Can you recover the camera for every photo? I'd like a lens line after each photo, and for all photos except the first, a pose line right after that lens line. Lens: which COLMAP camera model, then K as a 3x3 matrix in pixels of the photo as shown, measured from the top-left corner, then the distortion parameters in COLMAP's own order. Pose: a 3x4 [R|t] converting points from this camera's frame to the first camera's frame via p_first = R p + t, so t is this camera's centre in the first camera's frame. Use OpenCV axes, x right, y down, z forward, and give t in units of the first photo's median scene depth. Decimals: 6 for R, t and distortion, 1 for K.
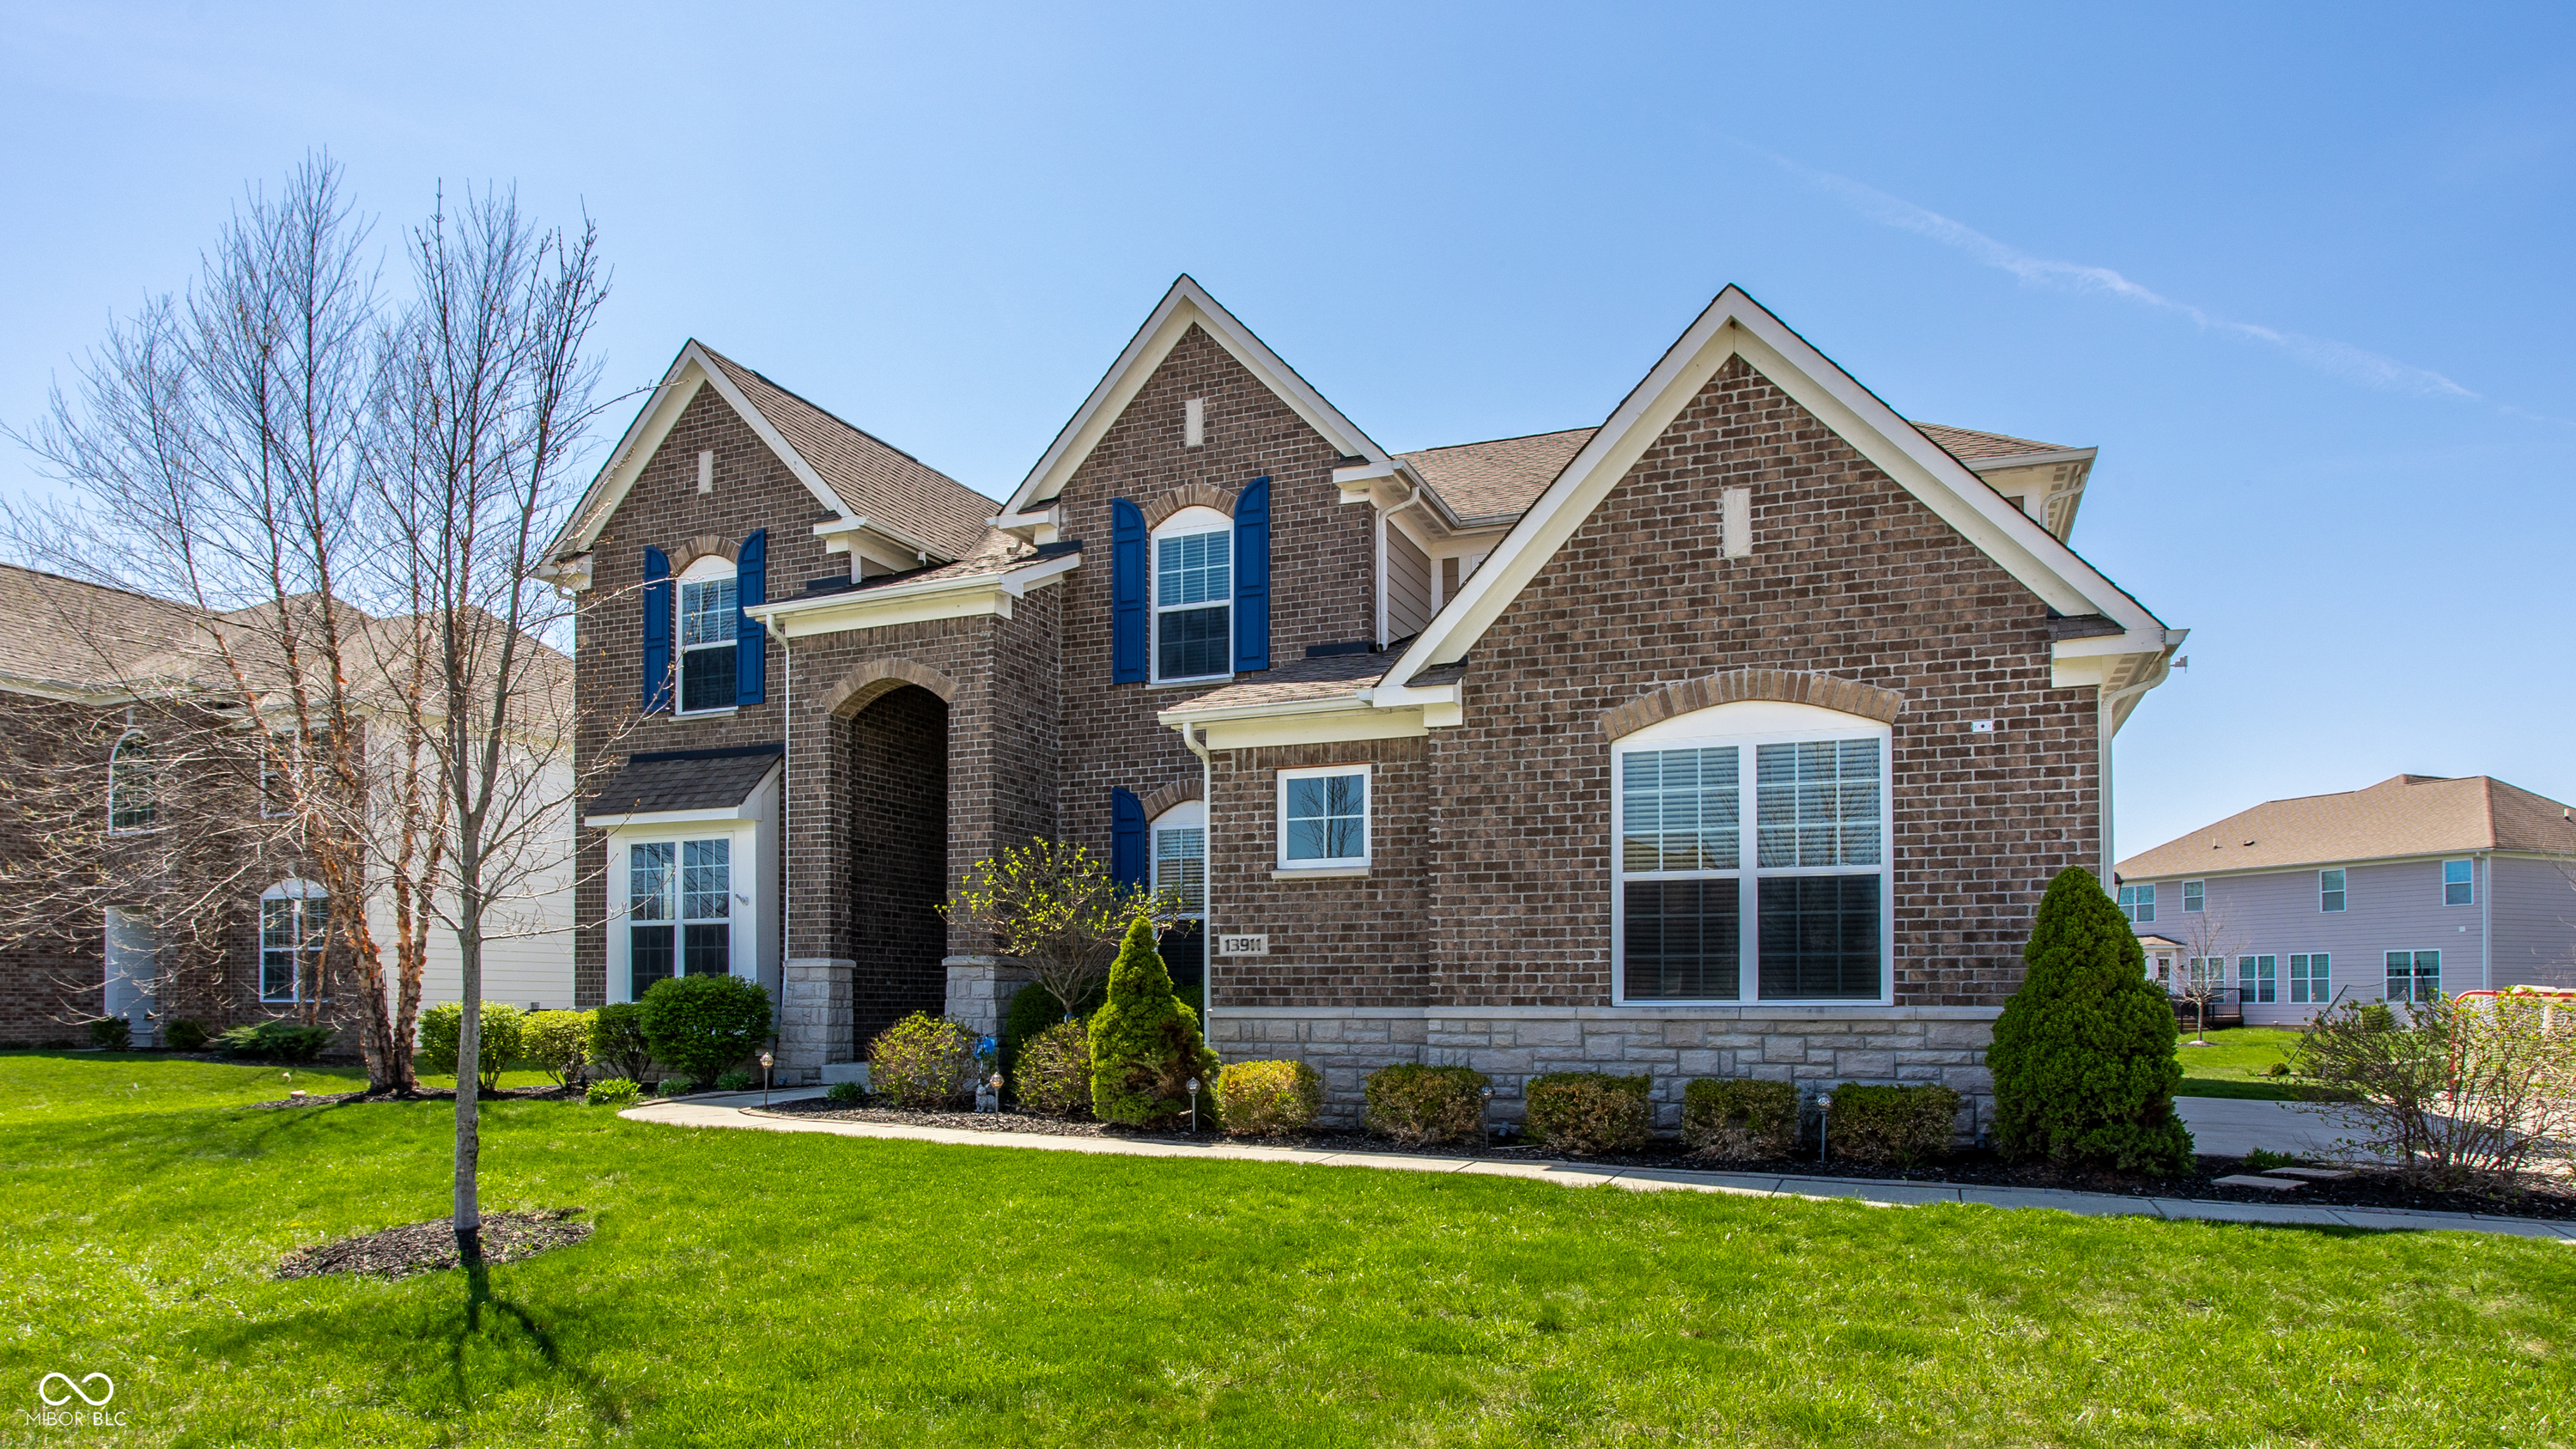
lens RADIAL K [[1257.9, 0, 1292.4], [0, 1257.9, 875.9], [0, 0, 1]] dist [-0.001585, -0.000116]
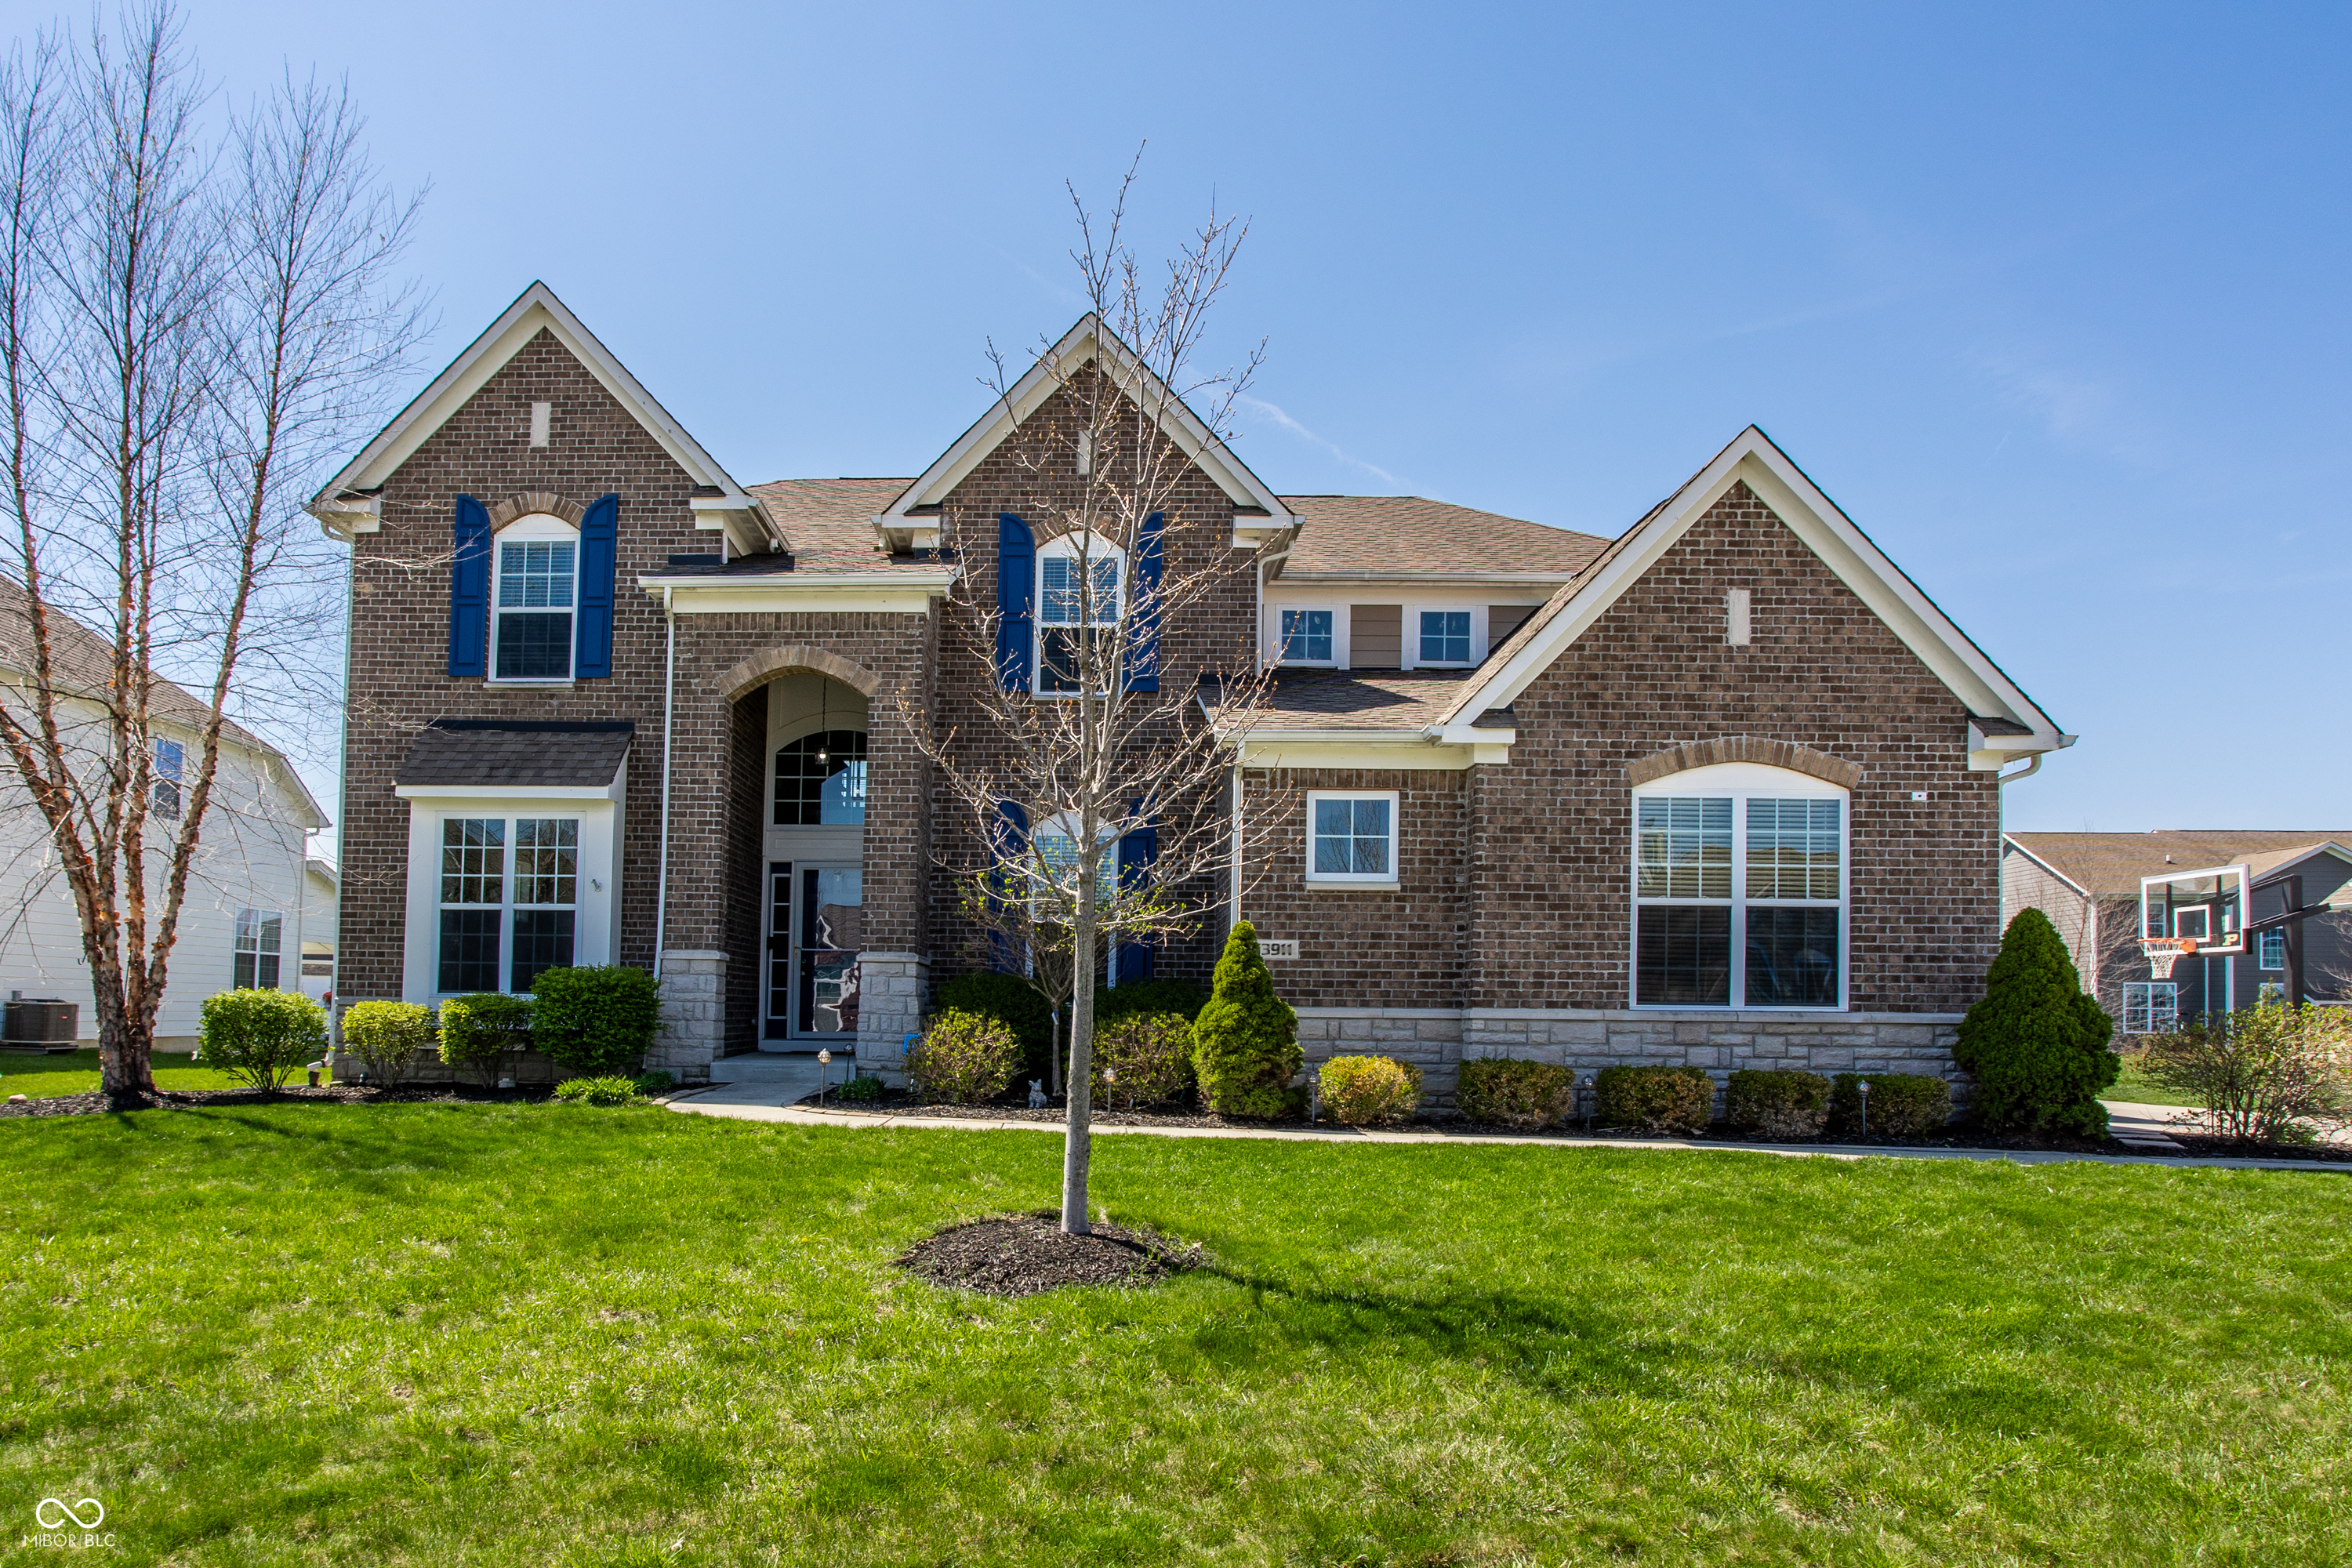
lens RADIAL K [[1172.9, 0, 1175.2], [0, 1172.9, 867.8], [0, 0, 1]] dist [-0.002698, -0.000368]
pose [[0.955296, 0.046240, 0.292013, -0.478755], [-0.041796, 0.998896, -0.021445, 0.011304], [-0.292683, 0.008281, 0.956174, 0.065485]]
